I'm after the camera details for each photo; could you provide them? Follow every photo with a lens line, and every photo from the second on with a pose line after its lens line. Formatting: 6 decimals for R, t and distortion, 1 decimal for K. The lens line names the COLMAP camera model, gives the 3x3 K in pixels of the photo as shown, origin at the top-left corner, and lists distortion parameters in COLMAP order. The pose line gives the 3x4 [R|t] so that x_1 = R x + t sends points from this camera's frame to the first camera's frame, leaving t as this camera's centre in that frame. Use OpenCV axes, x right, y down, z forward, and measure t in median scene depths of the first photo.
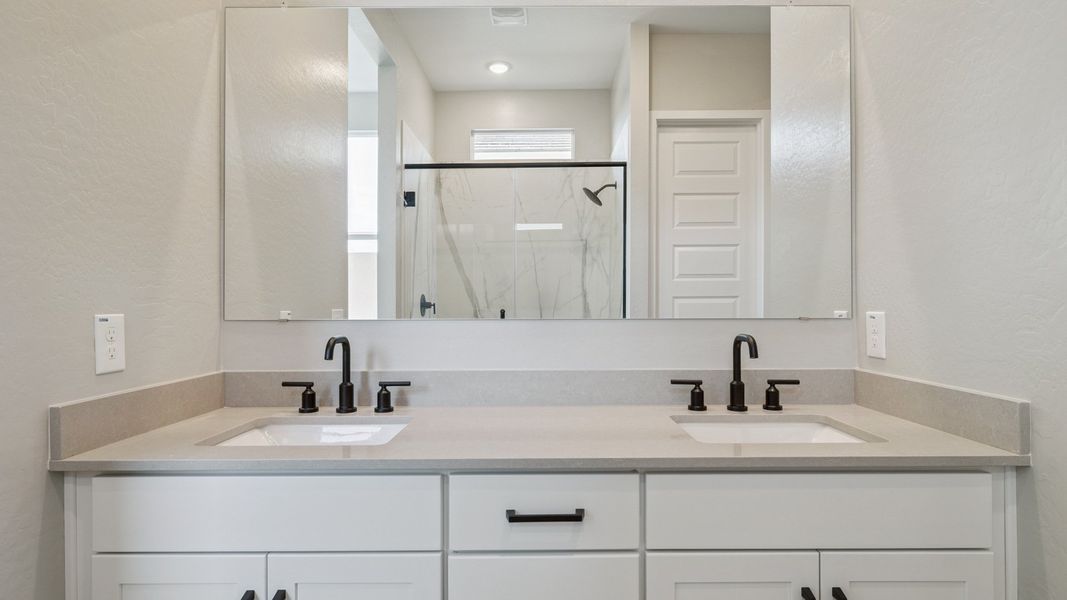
lens RADIAL K [[565.9, 0, 536.7], [0, 565.9, 302.5], [0, 0, 1]] dist [-0.003150, 0.000079]
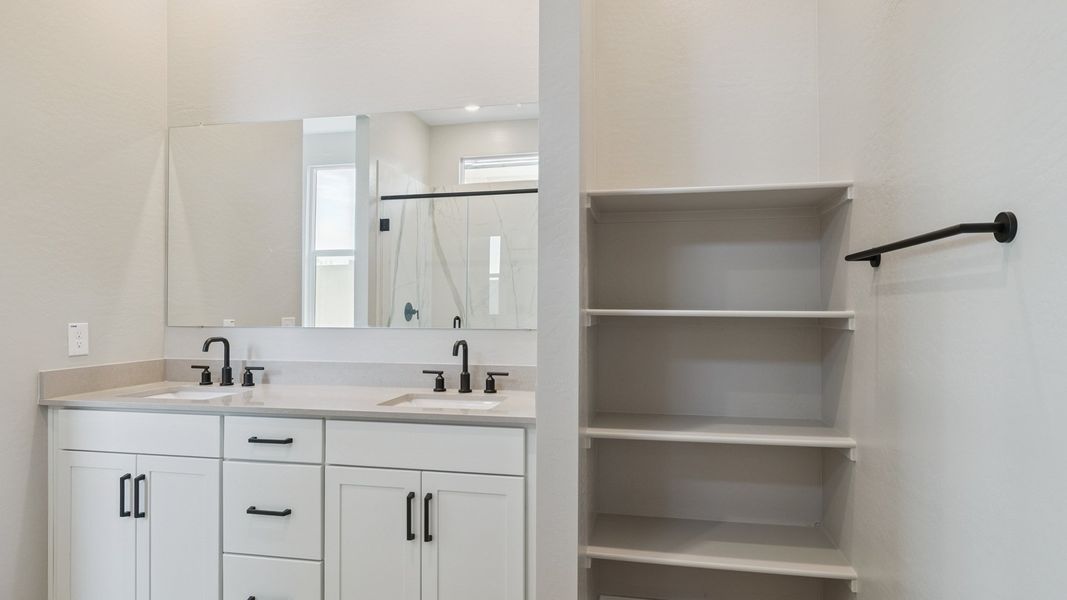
lens RADIAL K [[594.7, 0, 533.1], [0, 594.7, 306.0], [0, 0, 1]] dist [-0.002785, -0.000391]
pose [[0.980711, 0.004054, -0.195424, 0.819062], [-0.003335, 0.999986, 0.004007, -0.036695], [0.195437, -0.003278, 0.980711, -0.454761]]
